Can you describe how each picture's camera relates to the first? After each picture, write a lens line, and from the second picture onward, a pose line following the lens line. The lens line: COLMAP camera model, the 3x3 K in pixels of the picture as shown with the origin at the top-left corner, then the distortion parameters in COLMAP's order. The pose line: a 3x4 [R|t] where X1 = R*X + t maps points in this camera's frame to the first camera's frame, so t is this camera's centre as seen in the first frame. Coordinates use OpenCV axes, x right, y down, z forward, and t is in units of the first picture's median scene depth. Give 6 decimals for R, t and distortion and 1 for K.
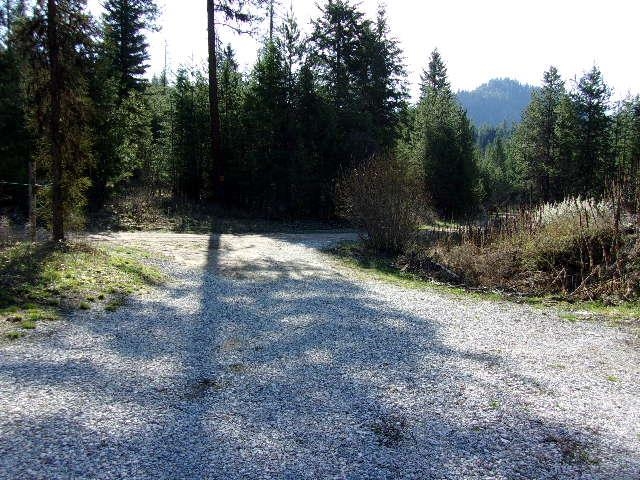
lens RADIAL K [[621.5, 0, 320.0], [0, 621.5, 240.0], [0, 0, 1]] dist [0.053540, 0.007370]
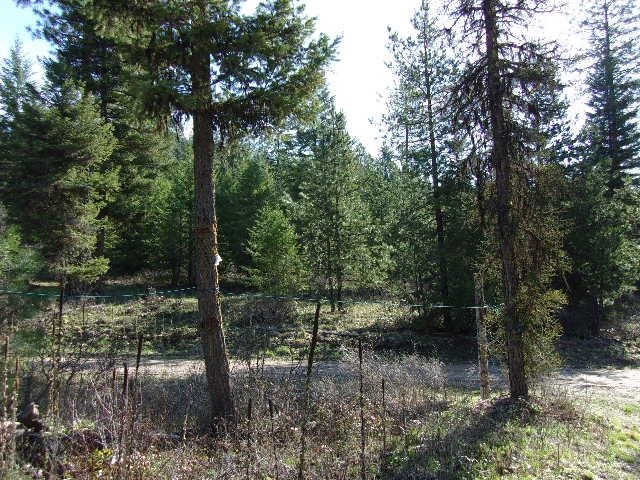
lens RADIAL K [[621.5, 0, 320.0], [0, 621.5, 240.0], [0, 0, 1]] dist [0.053540, 0.007370]
pose [[0.727053, -0.128272, -0.674492, -0.109203], [-0.002441, 0.981904, -0.189365, -0.028096], [0.686577, 0.139325, 0.713583, 0.351459]]
